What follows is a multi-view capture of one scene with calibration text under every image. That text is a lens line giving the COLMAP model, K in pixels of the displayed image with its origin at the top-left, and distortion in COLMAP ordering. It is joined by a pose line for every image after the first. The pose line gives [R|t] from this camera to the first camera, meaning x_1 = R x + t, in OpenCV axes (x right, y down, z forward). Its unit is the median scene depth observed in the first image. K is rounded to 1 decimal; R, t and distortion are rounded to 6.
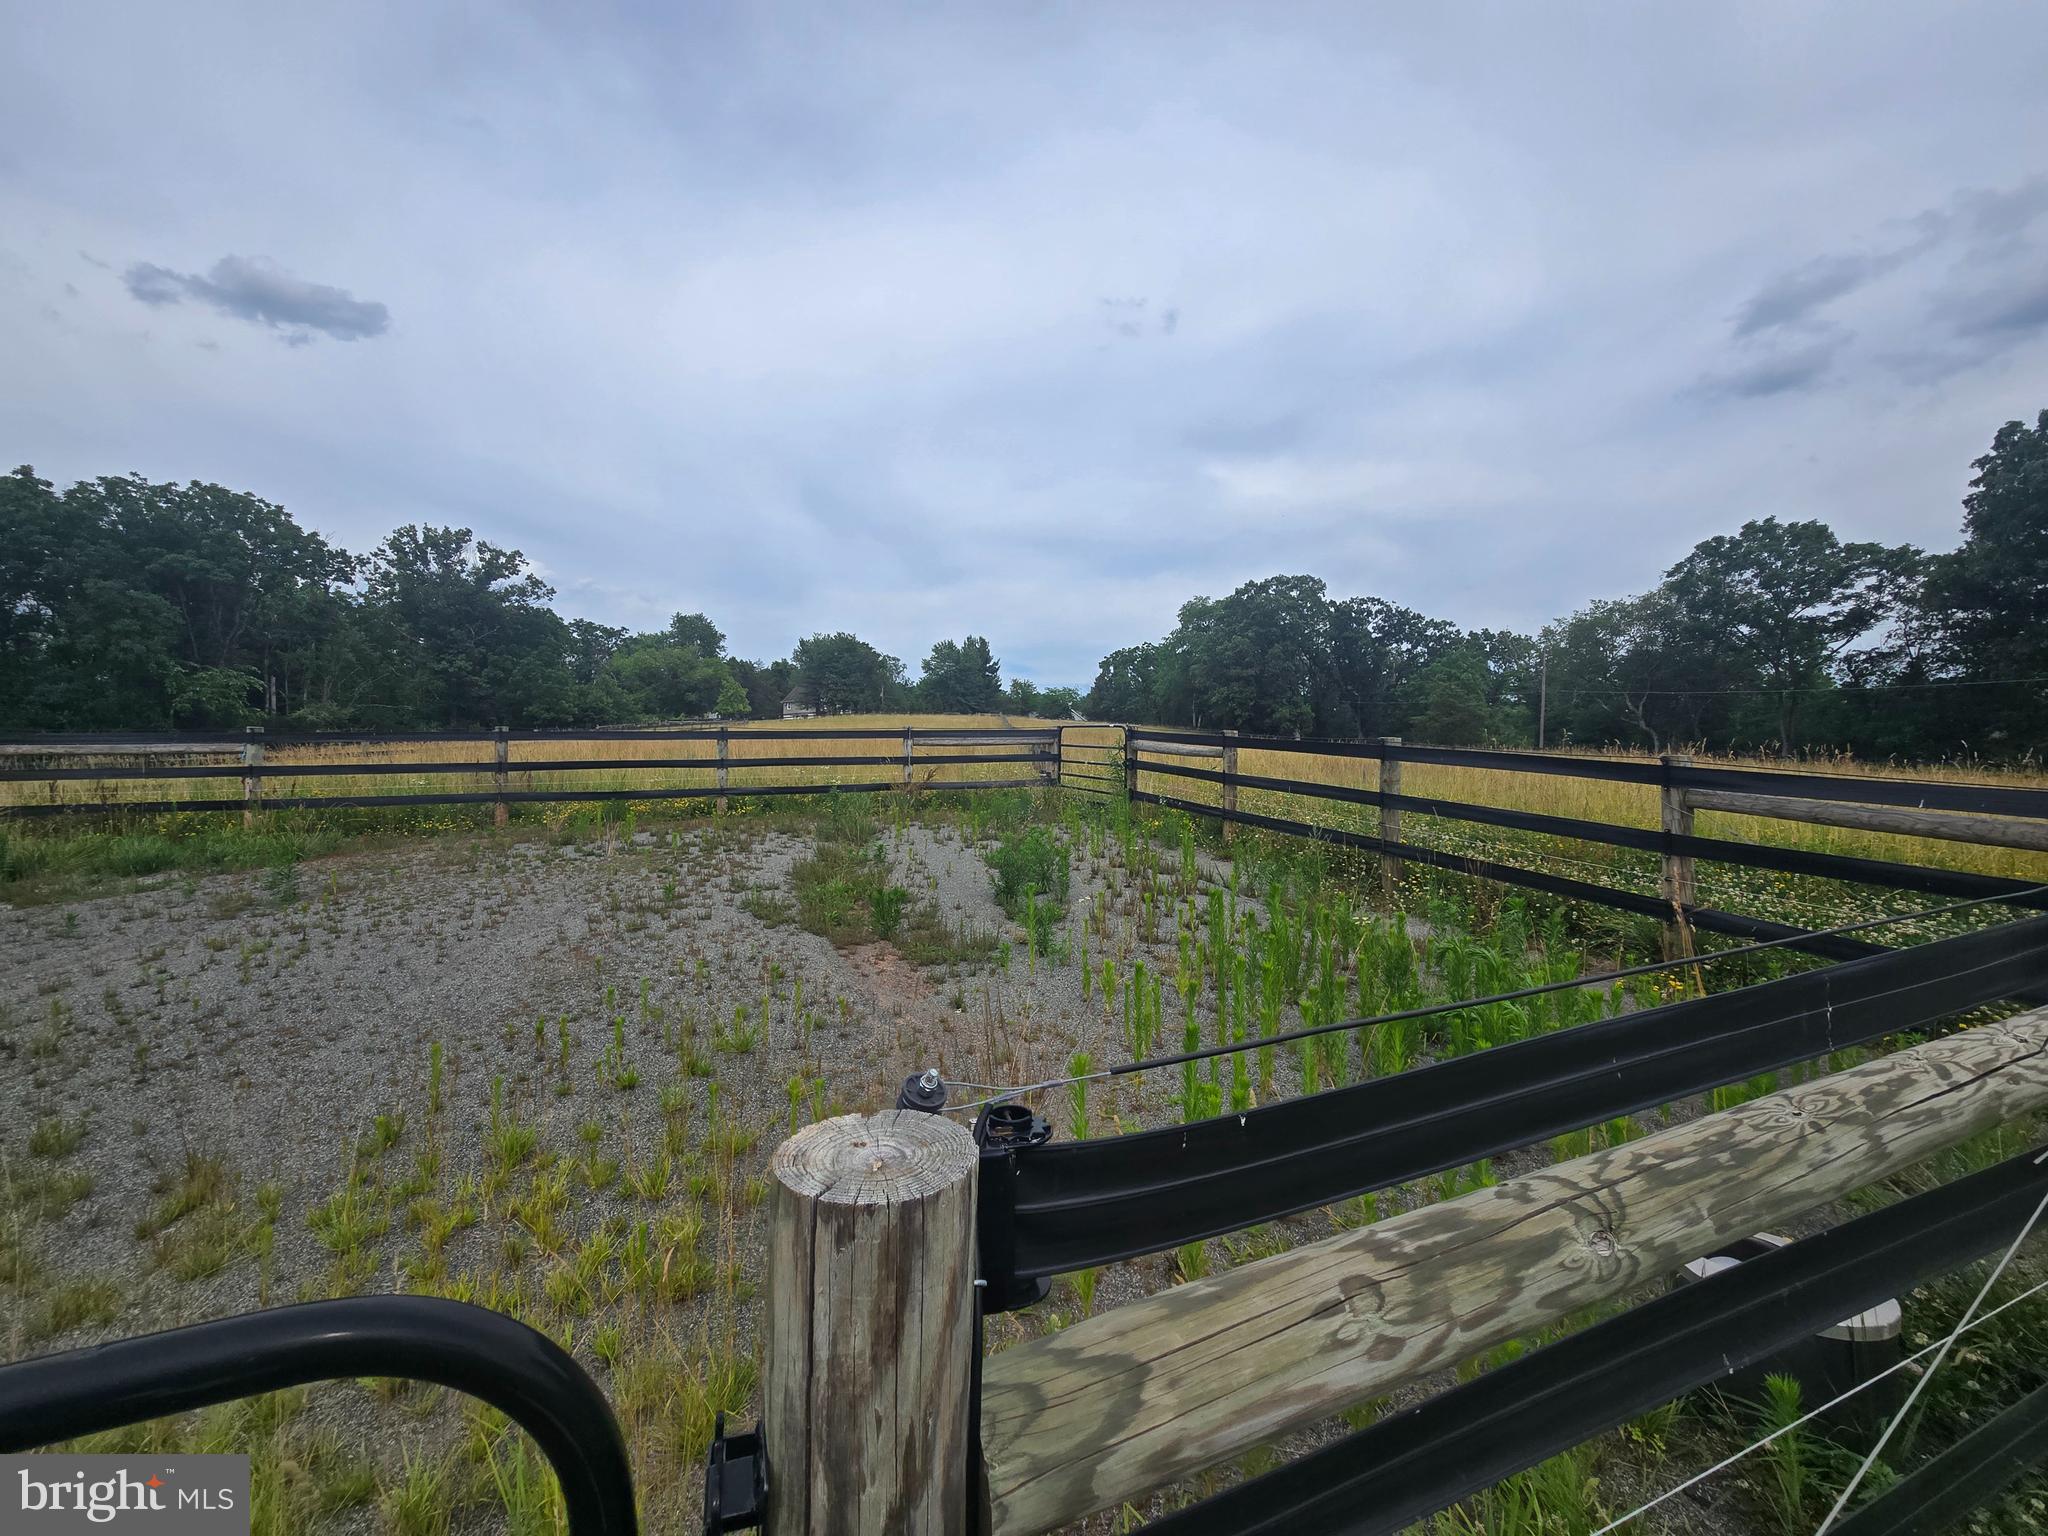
lens RADIAL K [[868.4, 0, 1024.0], [0, 868.4, 768.0], [0, 0, 1]] dist [0.001553, 0.000538]
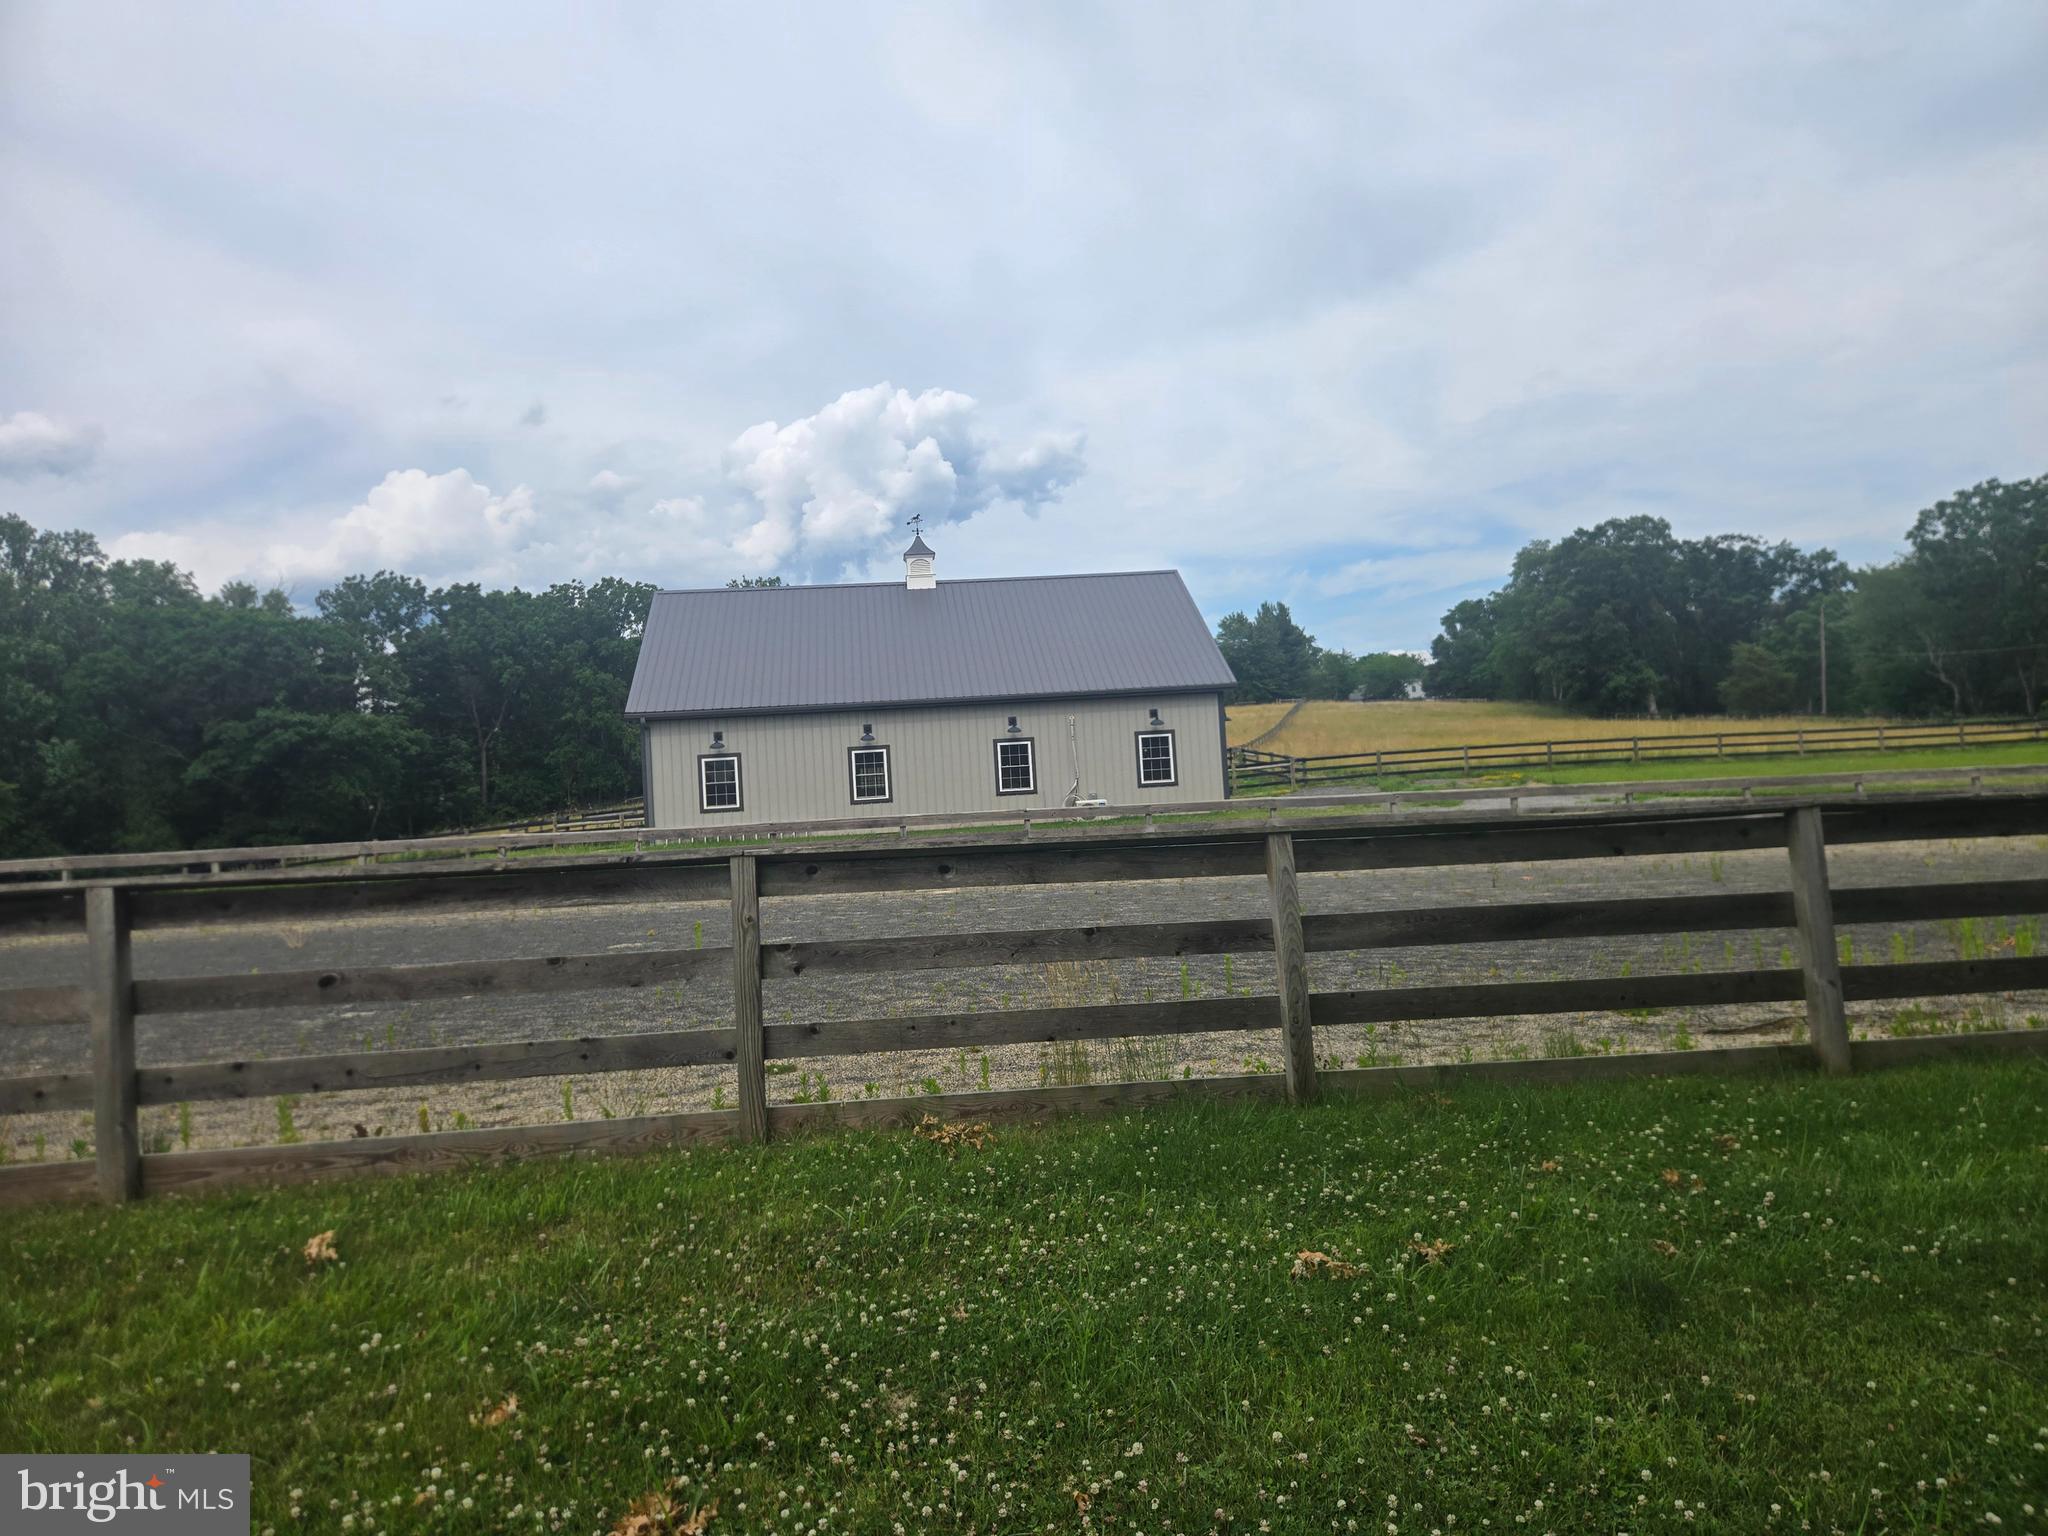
lens RADIAL K [[1540.4, 0, 1024.0], [0, 1540.4, 768.0], [0, 0, 1]] dist [0.067183, -0.000123]
pose [[0.965278, -0.064472, -0.253144, 0.105448], [0.063624, 0.997907, -0.011543, 0.003775], [0.253358, -0.004964, 0.967360, -0.624000]]
